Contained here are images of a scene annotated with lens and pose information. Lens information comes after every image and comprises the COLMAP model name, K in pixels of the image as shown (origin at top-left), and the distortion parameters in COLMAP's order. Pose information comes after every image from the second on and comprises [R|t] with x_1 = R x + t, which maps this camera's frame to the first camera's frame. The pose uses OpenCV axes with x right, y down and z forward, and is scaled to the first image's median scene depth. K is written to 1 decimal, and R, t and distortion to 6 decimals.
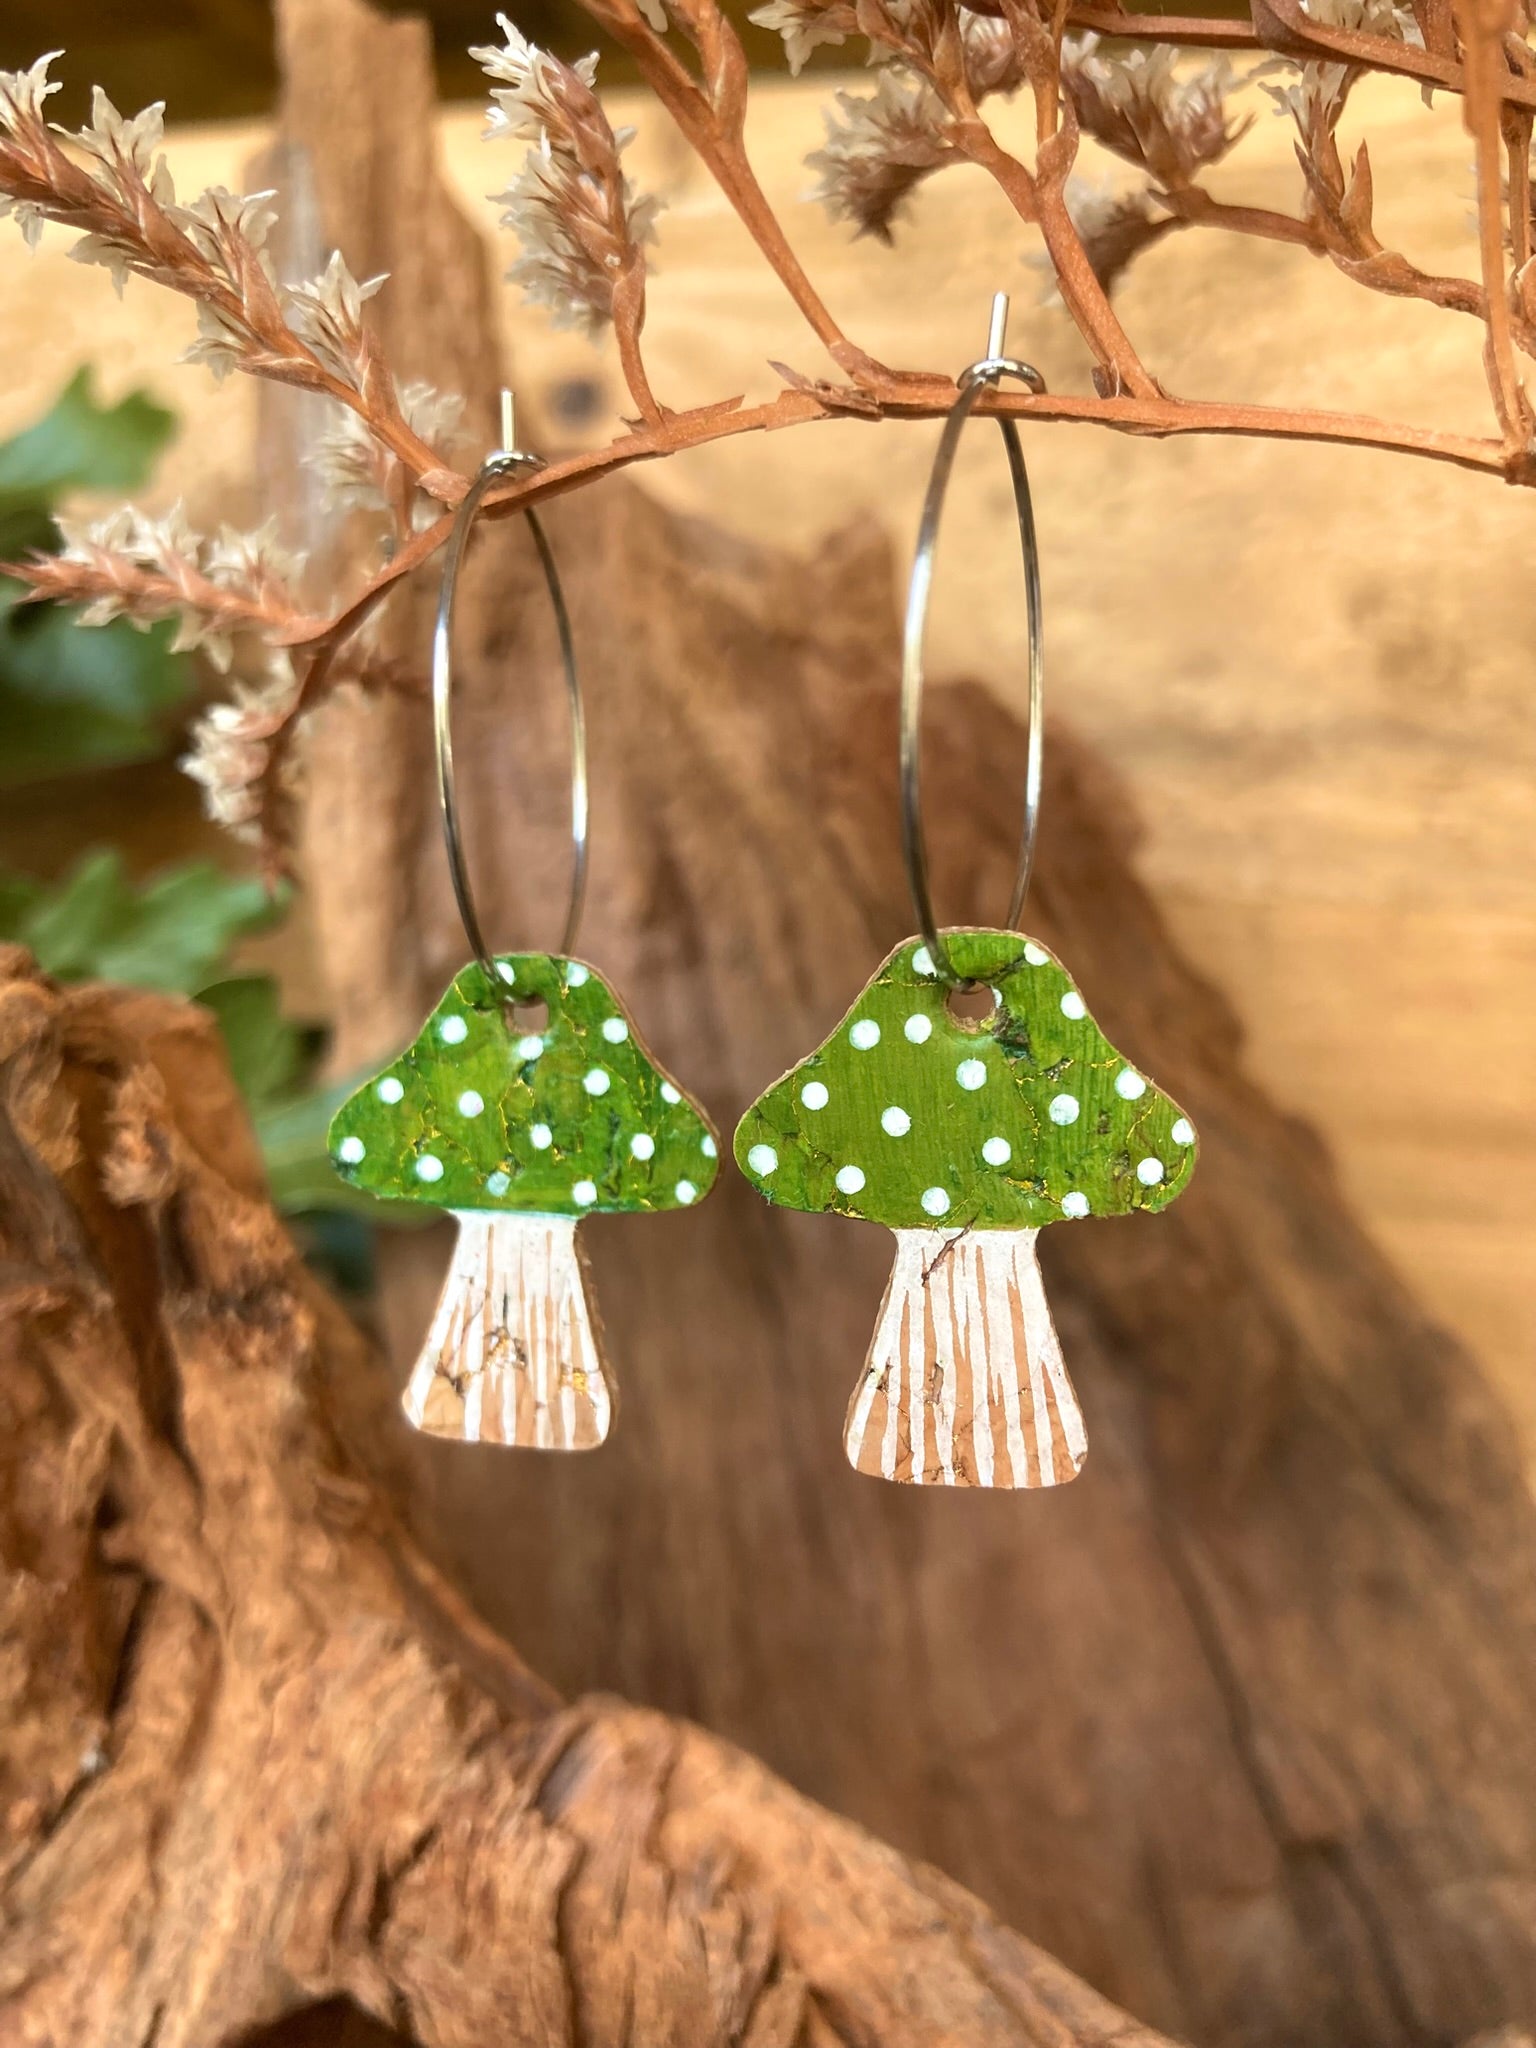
lens RADIAL K [[1814.1, 0, 778.2], [0, 1814.1, 1008.7], [0, 0, 1]] dist [-0.056411, 0.038677]
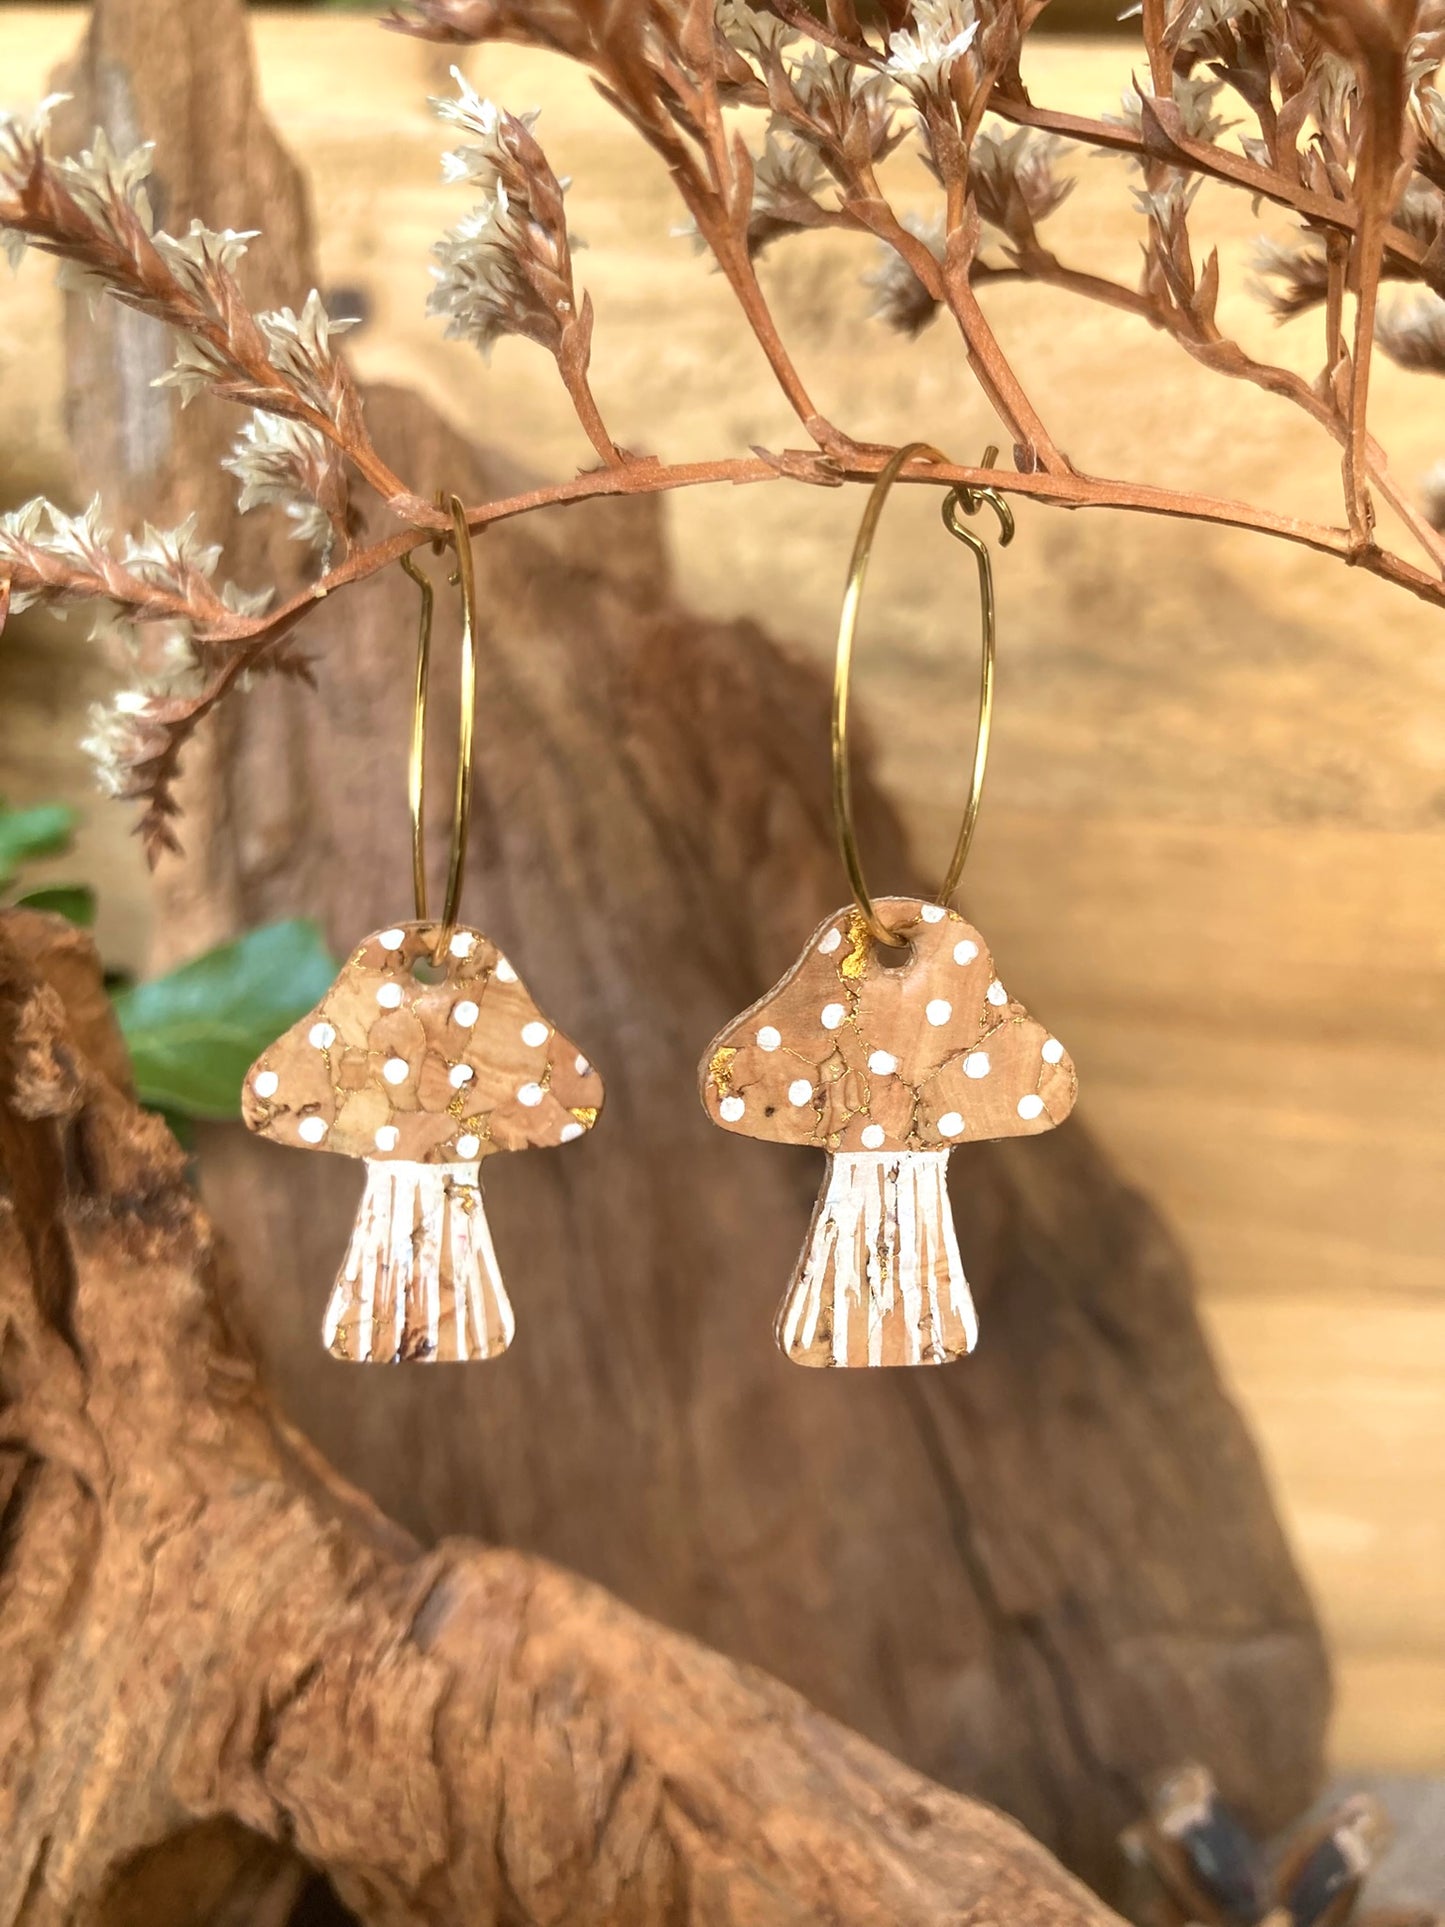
lens RADIAL K [[1706.9, 0, 762.7], [0, 1706.9, 942.1], [0, 0, 1]] dist [-0.056411, 0.038677]
pose [[0.982568, 0.007664, 0.185745, -0.117392], [-0.017931, 0.998398, 0.053660, -0.056963], [-0.185036, -0.056055, 0.981132, -0.064915]]
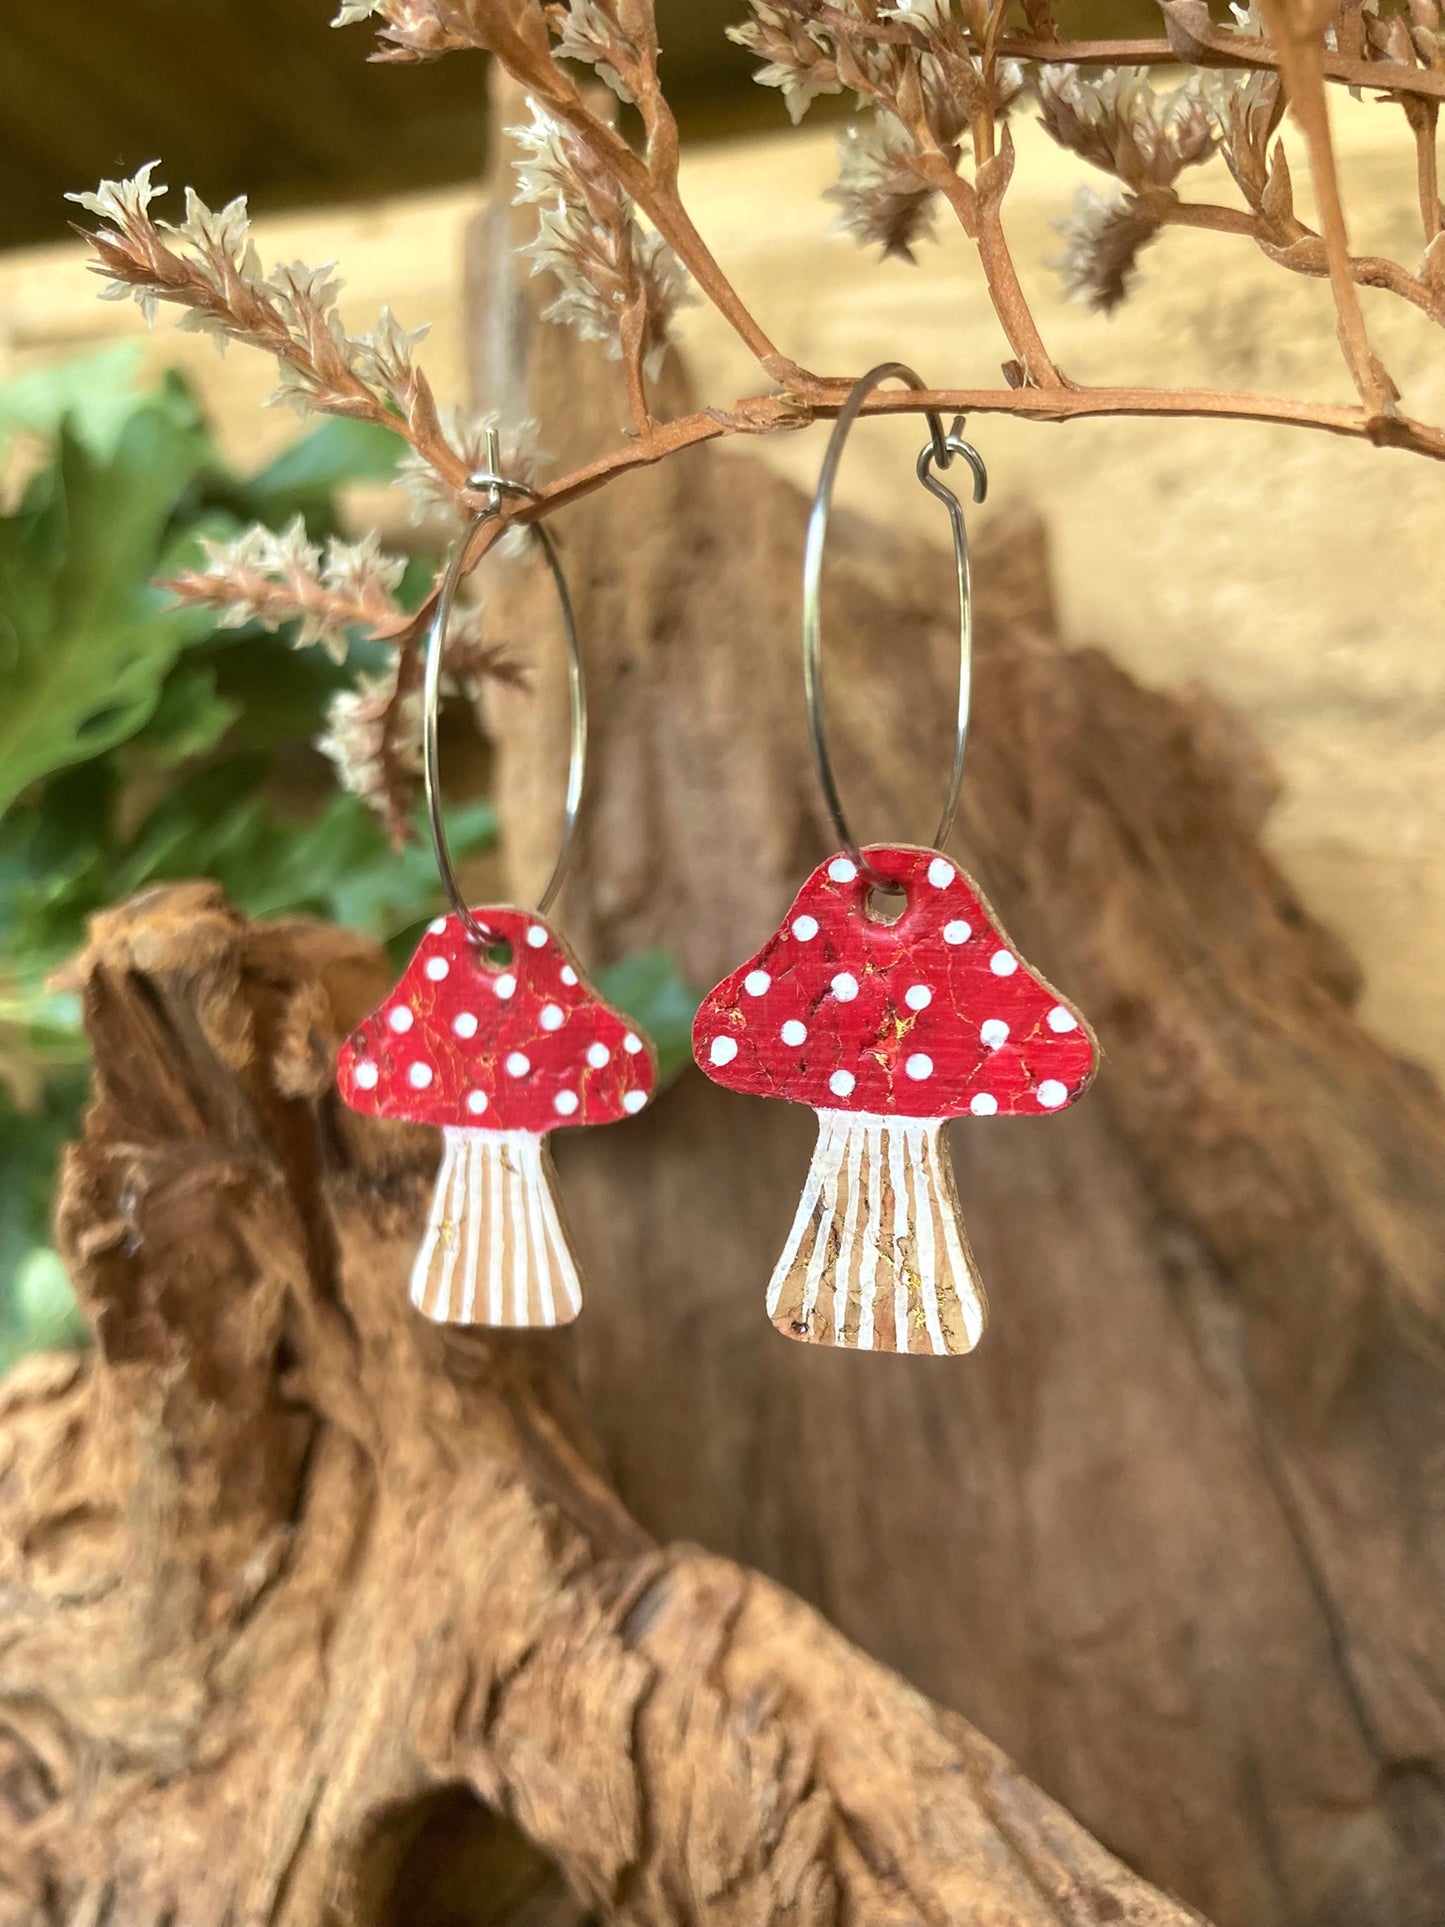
lens RADIAL K [[1706.9, 0, 699.9], [0, 1706.9, 957.0], [0, 0, 1]] dist [-0.056411, 0.038677]
pose [[0.977422, 0.009425, -0.211085, 0.140081], [-0.011153, 0.999913, -0.006999, 0.018451], [0.211000, 0.009195, 0.977443, -0.053396]]
